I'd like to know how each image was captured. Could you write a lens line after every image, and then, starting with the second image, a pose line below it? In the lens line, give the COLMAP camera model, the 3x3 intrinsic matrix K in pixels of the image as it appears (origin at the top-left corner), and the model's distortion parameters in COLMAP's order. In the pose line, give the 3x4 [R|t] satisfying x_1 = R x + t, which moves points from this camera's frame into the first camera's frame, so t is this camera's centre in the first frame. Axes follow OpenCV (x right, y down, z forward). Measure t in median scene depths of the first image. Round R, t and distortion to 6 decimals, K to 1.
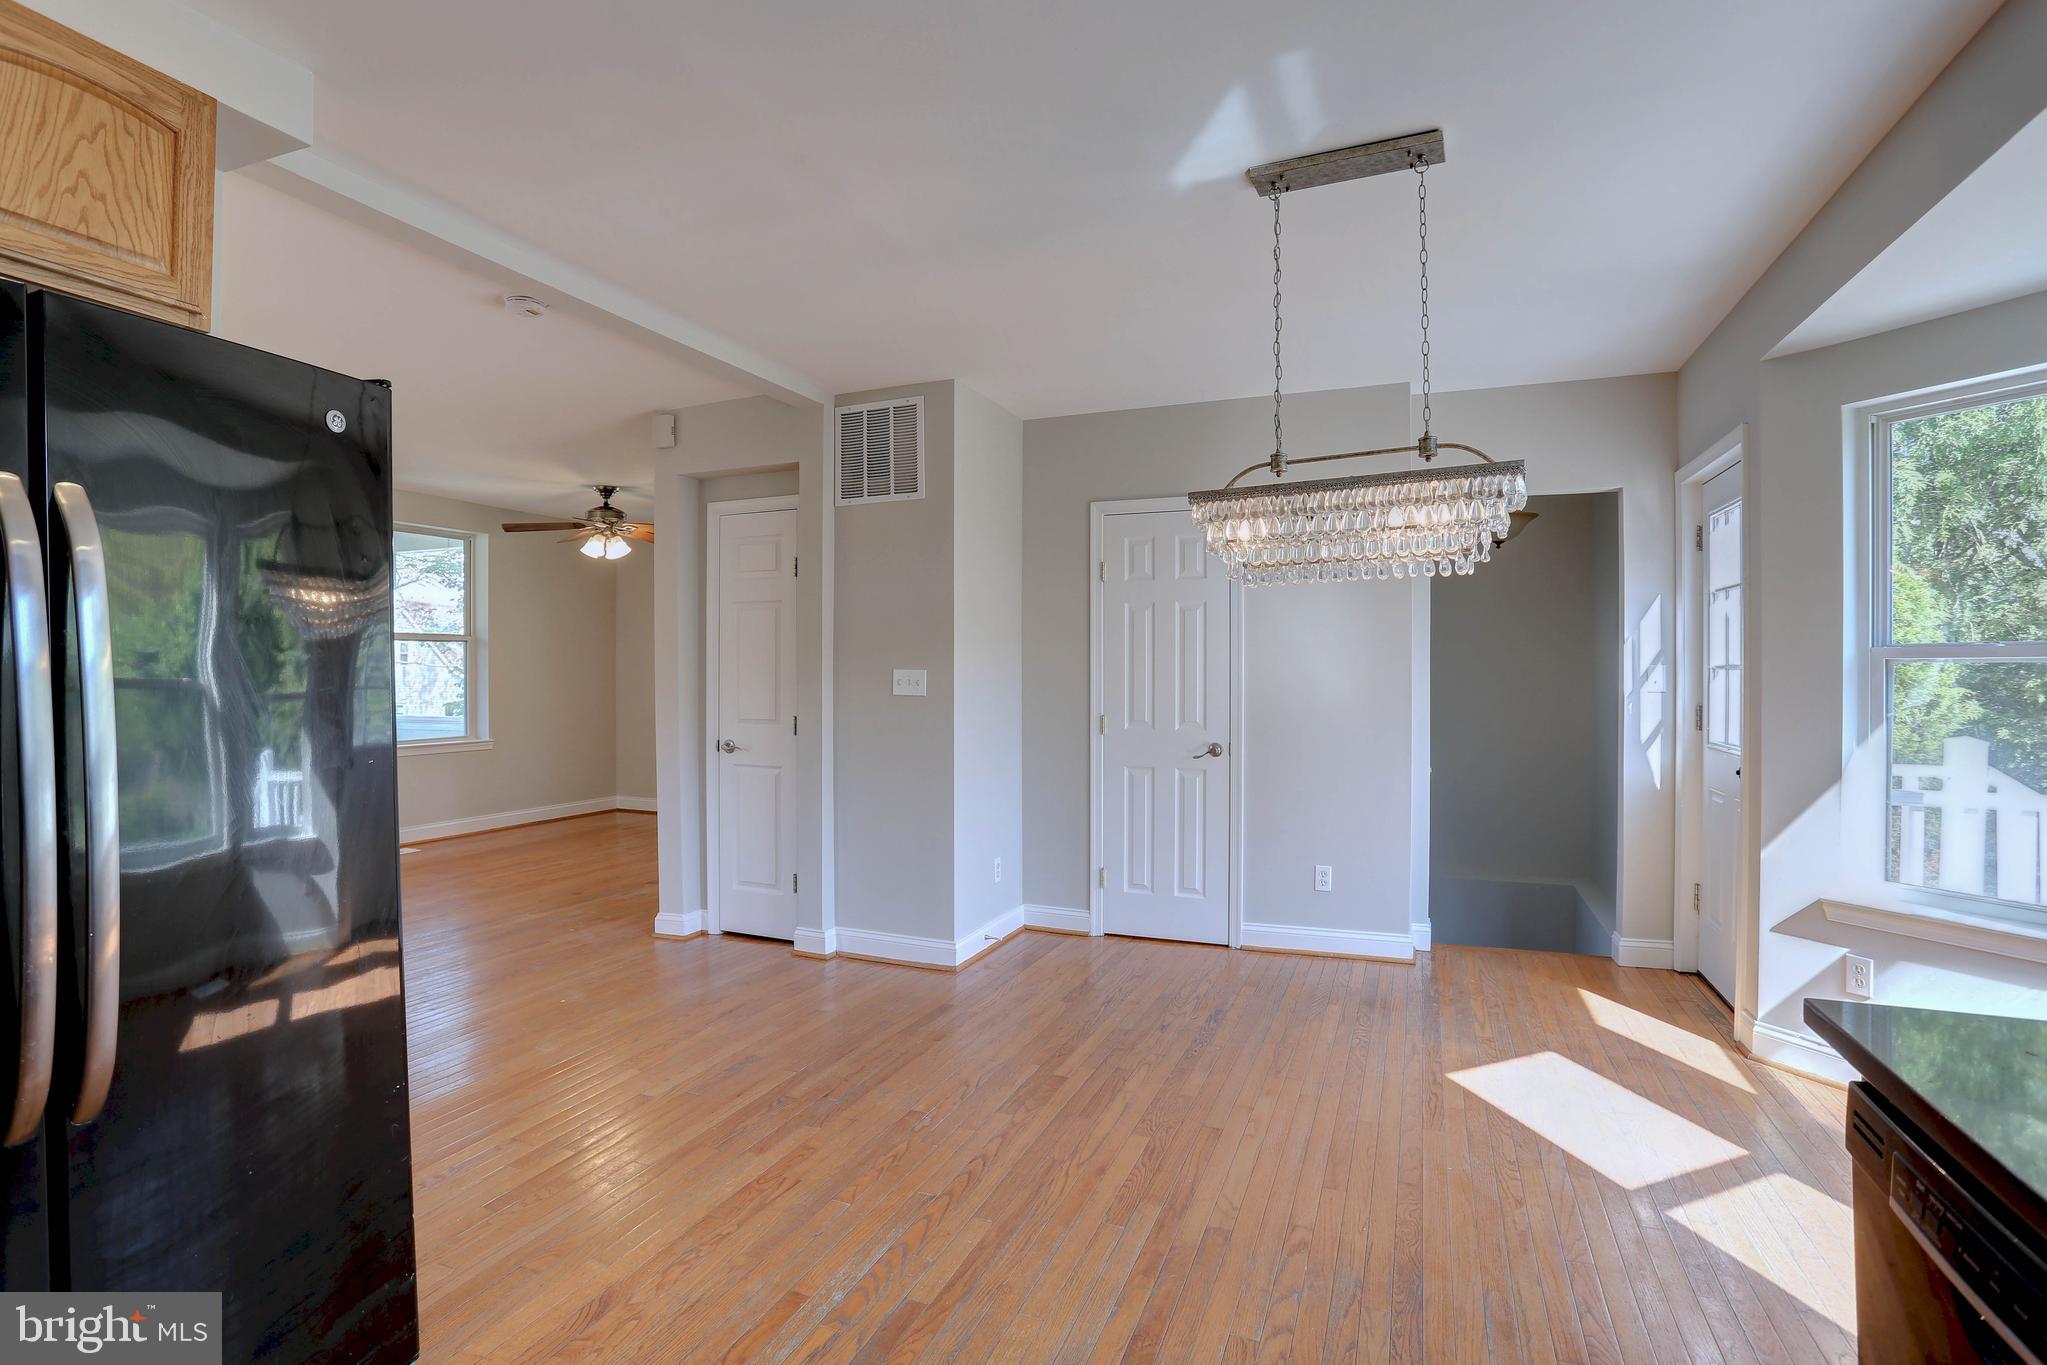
lens RADIAL K [[1012.1, 0, 1020.3], [0, 1012.1, 685.1], [0, 0, 1]] dist [-0.061506, 0.022053]
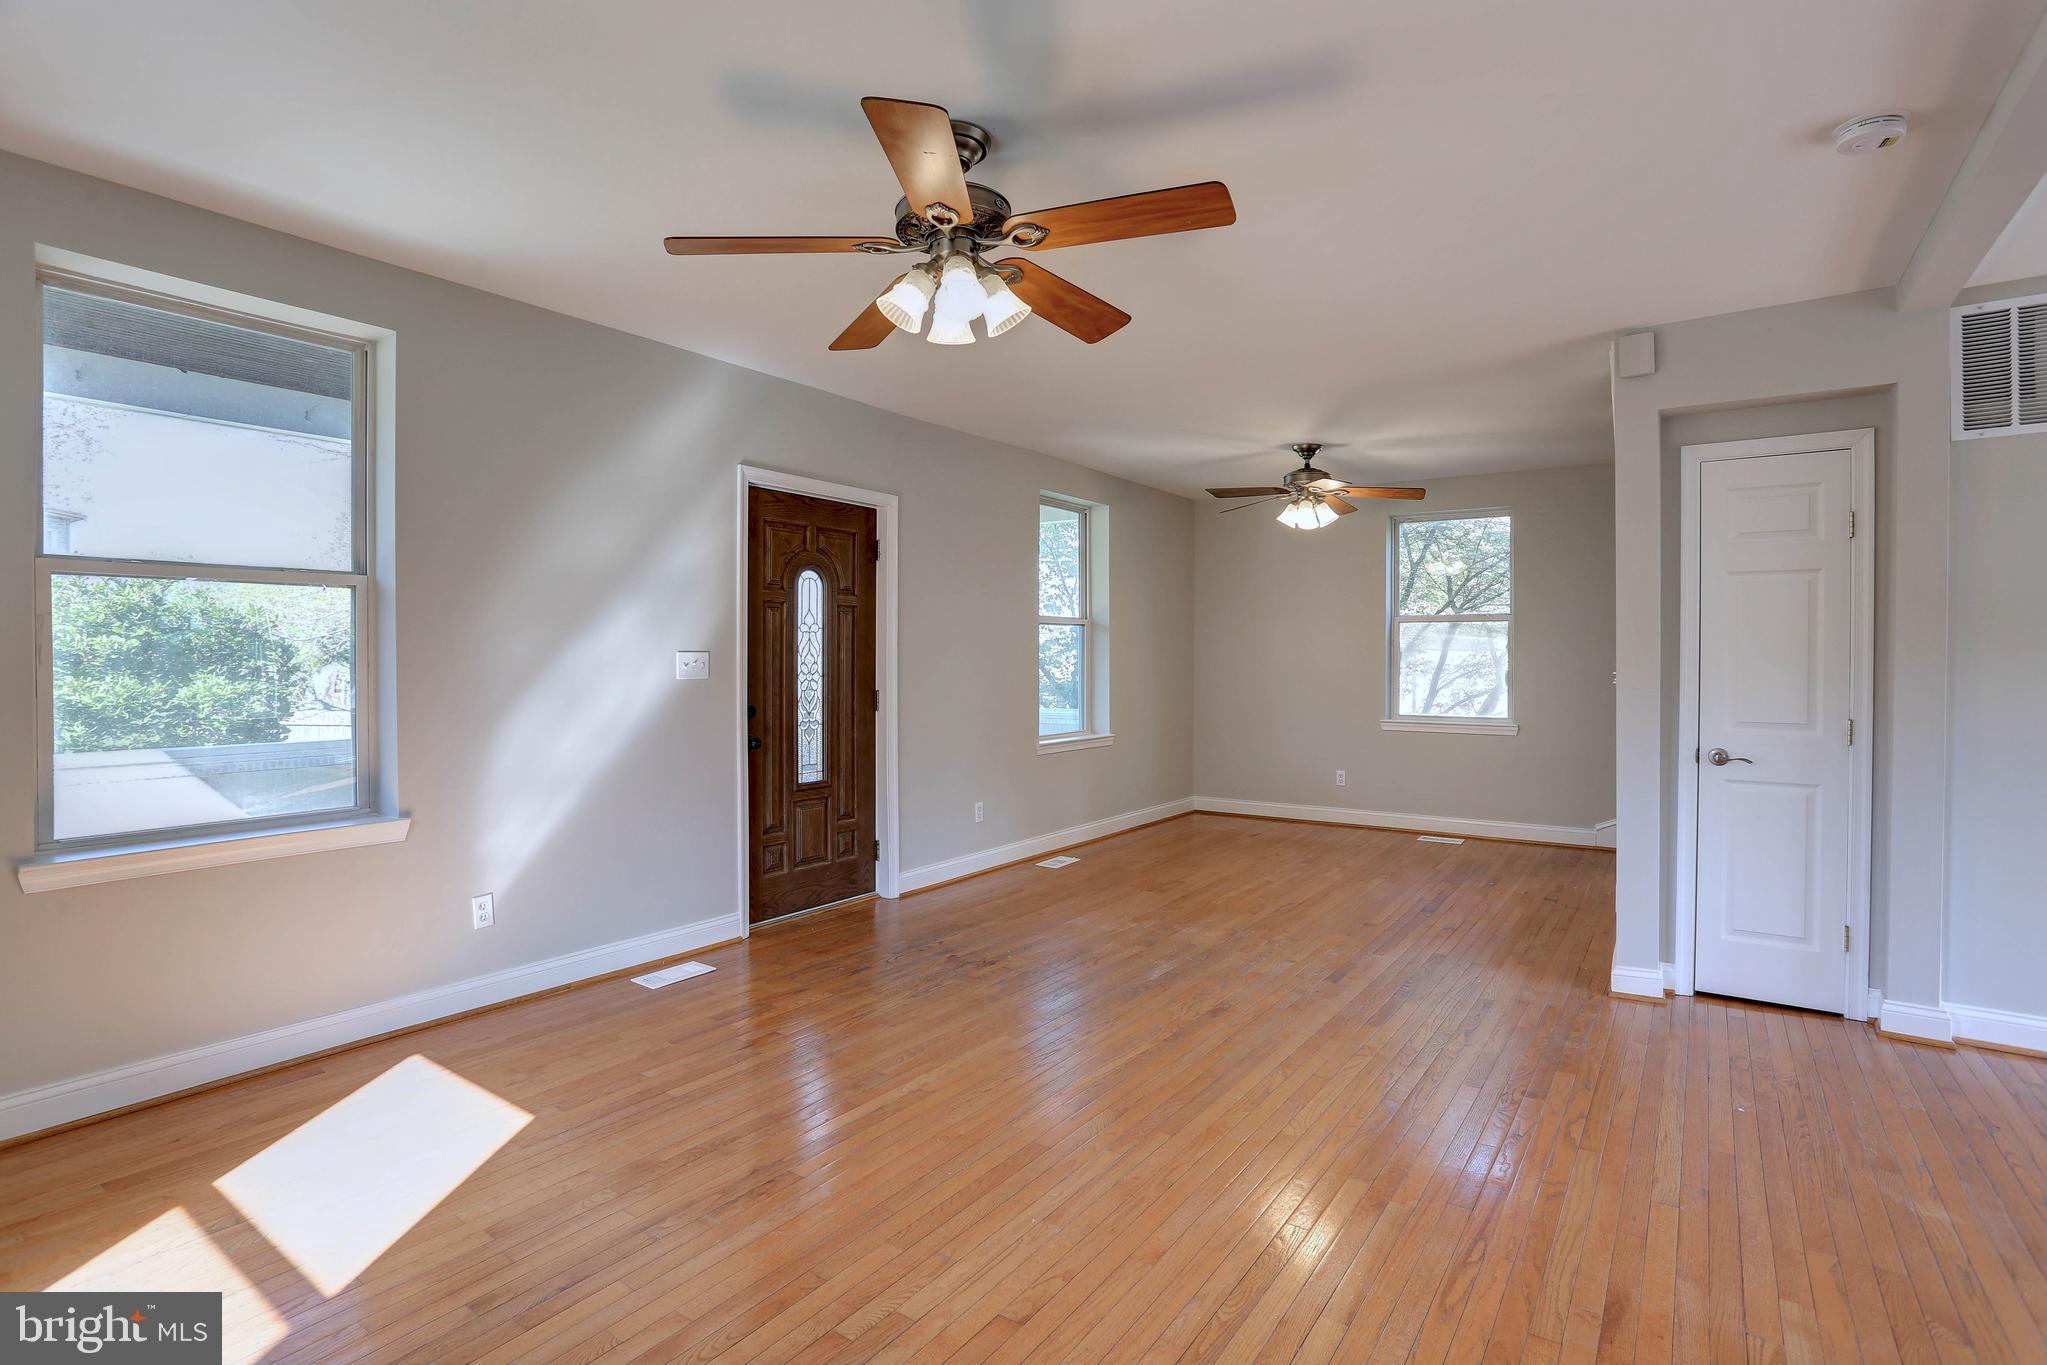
lens RADIAL K [[1012.1, 0, 1018.7], [0, 1012.1, 675.0], [0, 0, 1]] dist [-0.061506, 0.022053]
pose [[0.977785, 0.005933, -0.209527, -0.671634], [-0.005168, 0.999978, 0.004200, -0.002933], [0.209547, -0.003023, 0.977794, 0.141834]]
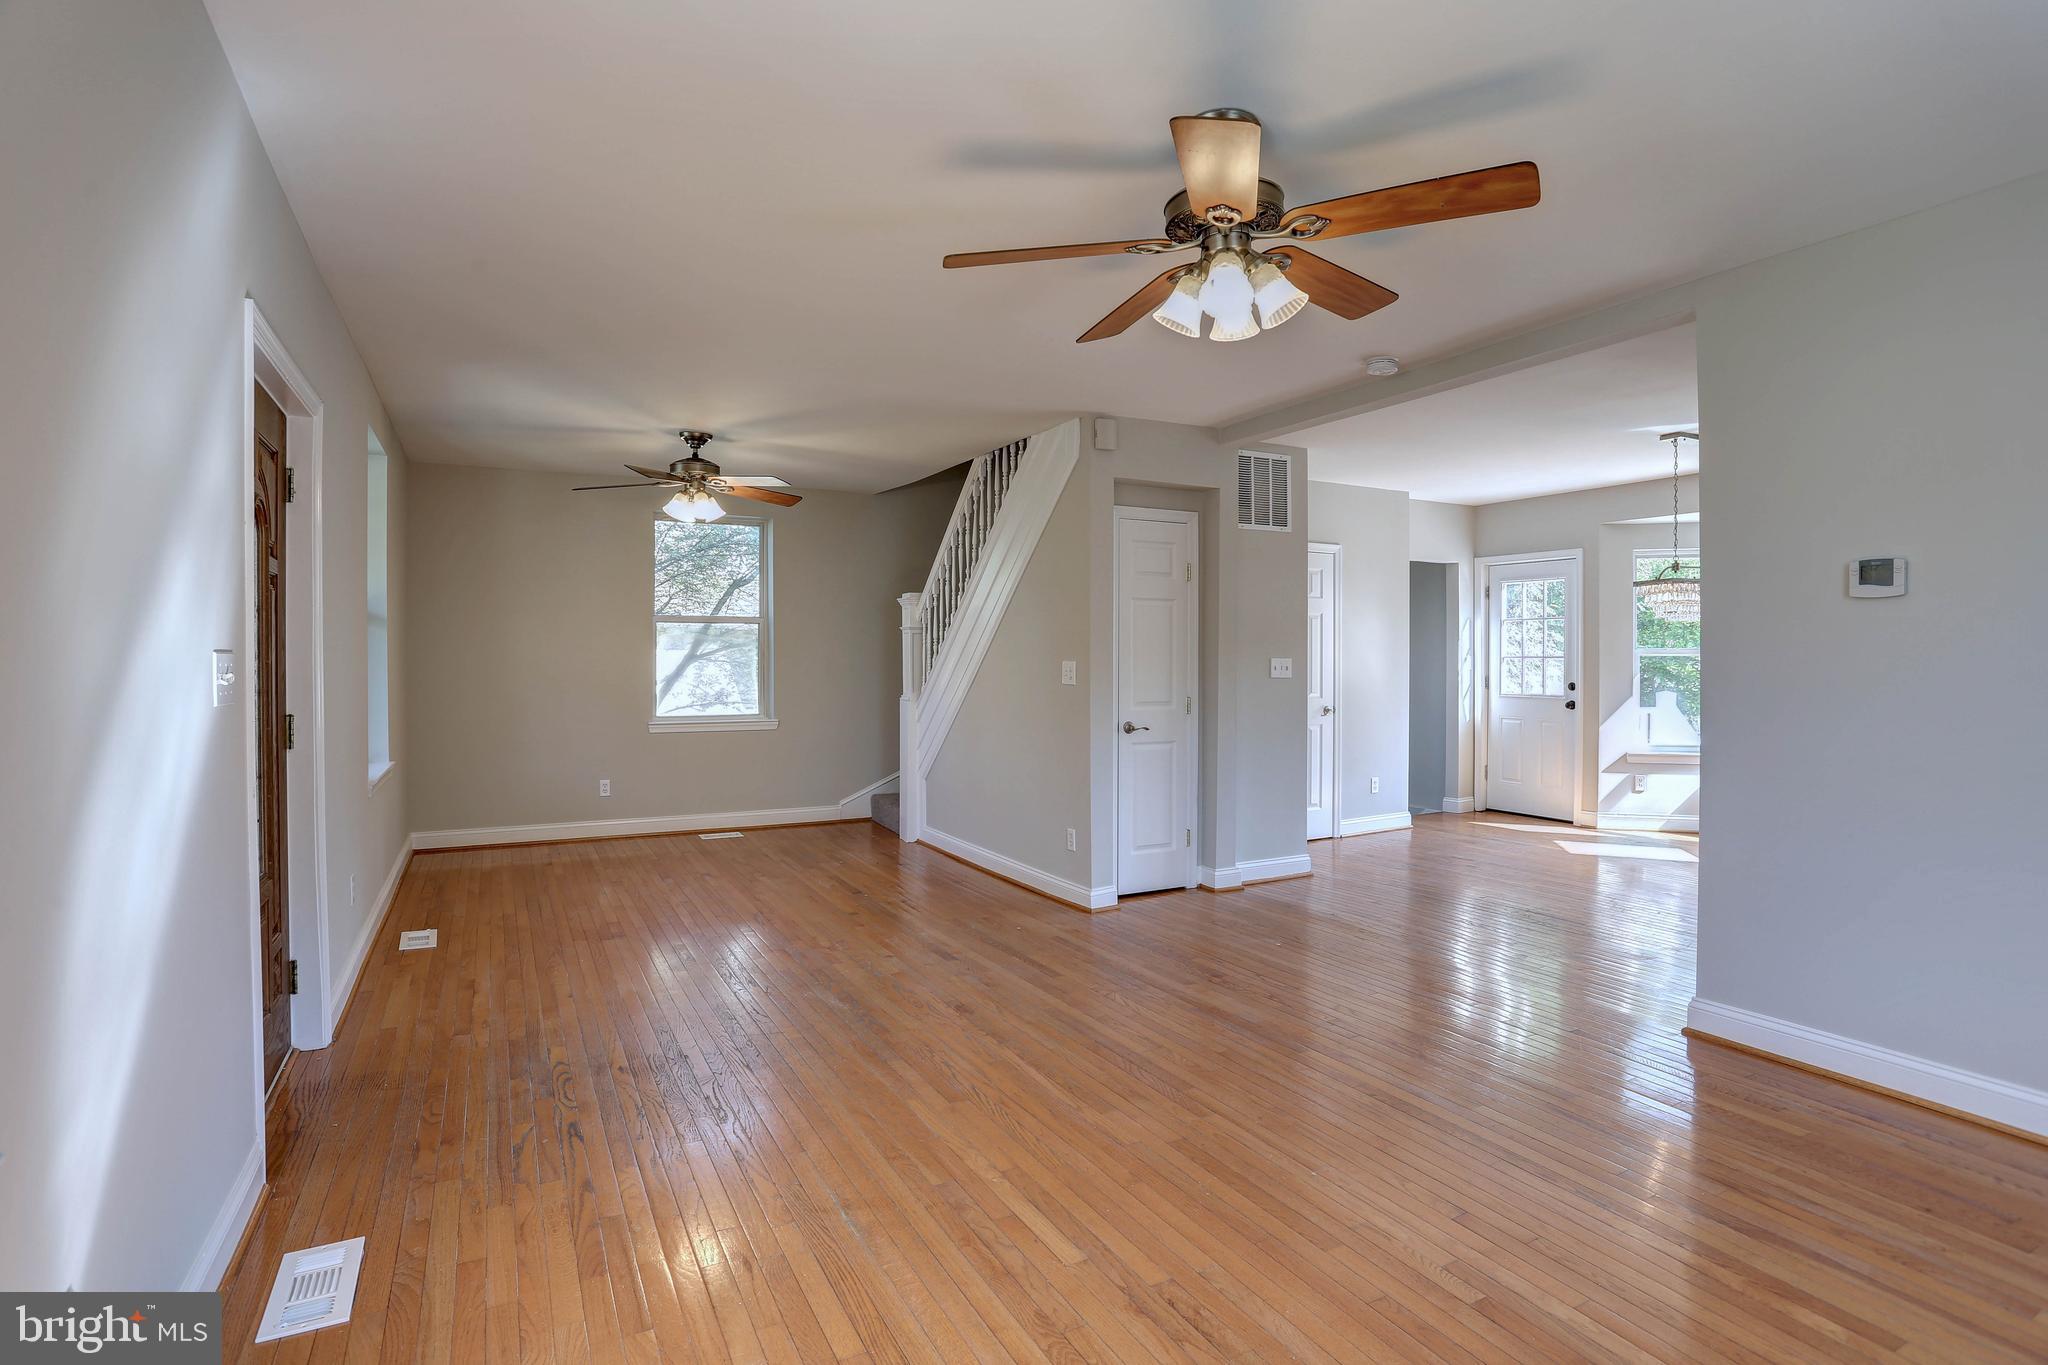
lens RADIAL K [[1012.6, 0, 1026.1], [0, 1012.6, 679.6], [0, 0, 1]] dist [-0.061506, 0.022053]
pose [[0.625793, -0.017089, 0.779802, -1.252619], [0.010531, 0.999854, 0.013461, -0.008509], [-0.779918, -0.000211, 0.625881, 0.395026]]
